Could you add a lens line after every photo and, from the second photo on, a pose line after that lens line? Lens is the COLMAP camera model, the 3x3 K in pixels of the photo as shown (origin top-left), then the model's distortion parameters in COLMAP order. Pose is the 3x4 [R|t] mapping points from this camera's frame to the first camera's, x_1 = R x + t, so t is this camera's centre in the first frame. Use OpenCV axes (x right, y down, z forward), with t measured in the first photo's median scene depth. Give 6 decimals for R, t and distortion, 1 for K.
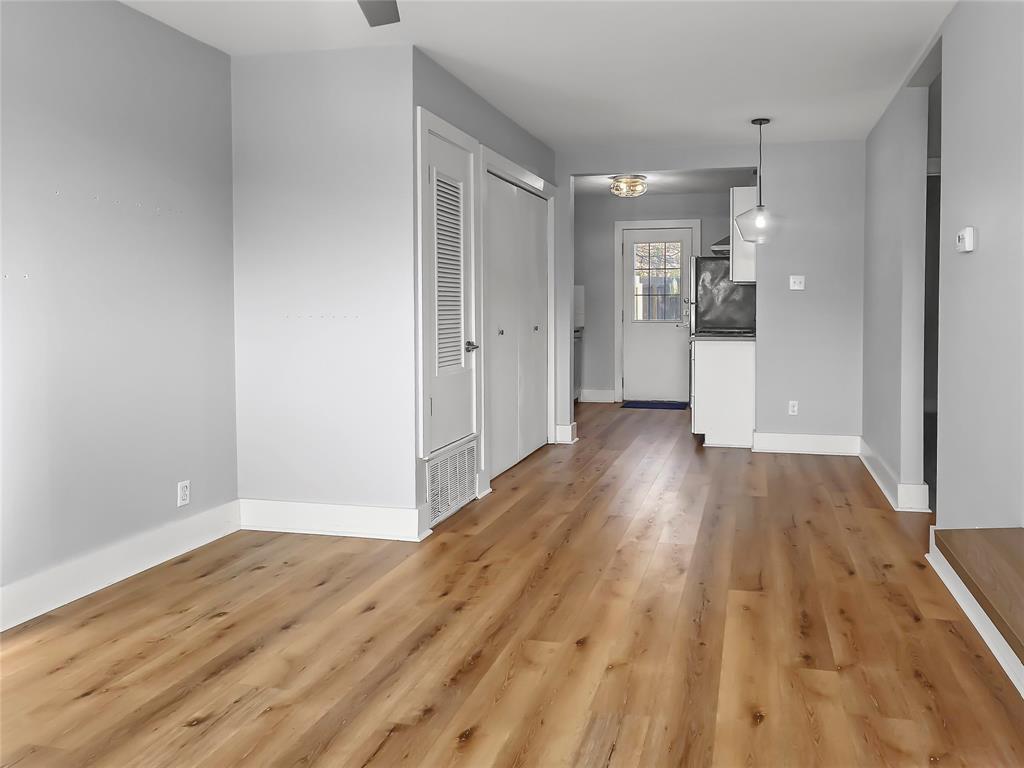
lens RADIAL K [[1142.0, 0, 492.9], [0, 1142.0, 356.0], [0, 0, 1]] dist [-0.009700, 0.015599]
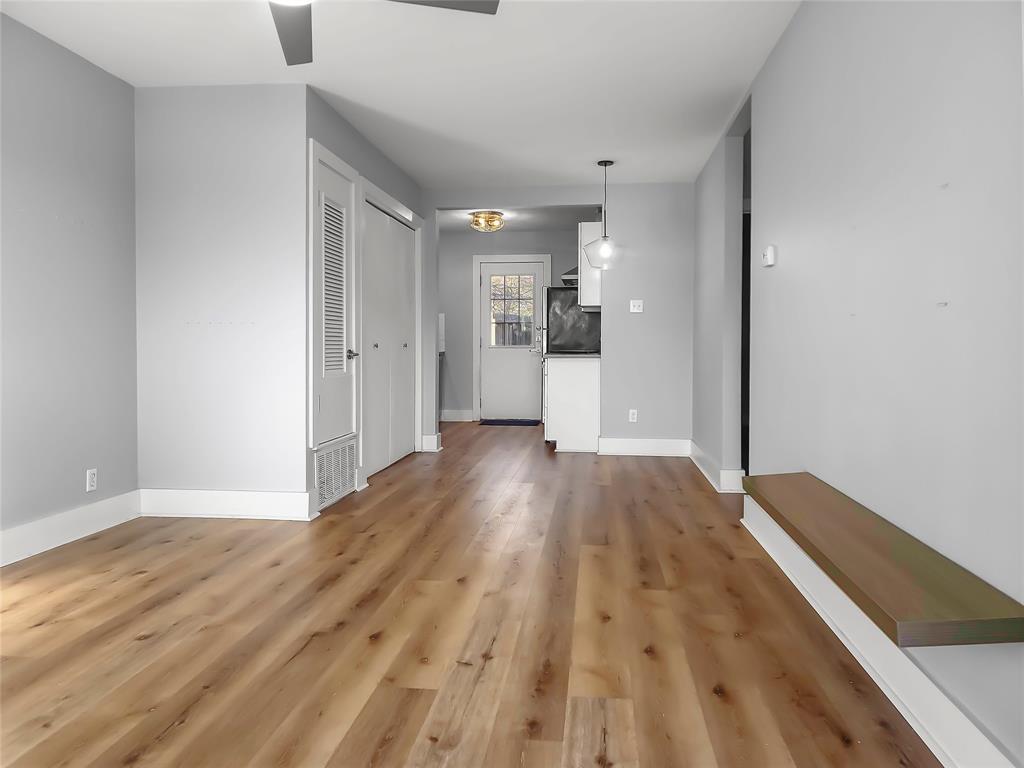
lens RADIAL K [[1142.0, 0, 492.9], [0, 1142.0, 356.0], [0, 0, 1]] dist [-0.009700, 0.015599]
pose [[0.990899, 0.009198, 0.134292, -0.035592], [-0.003445, 0.999069, -0.043008, 0.044771], [-0.134563, 0.042154, 0.990008, -0.135866]]
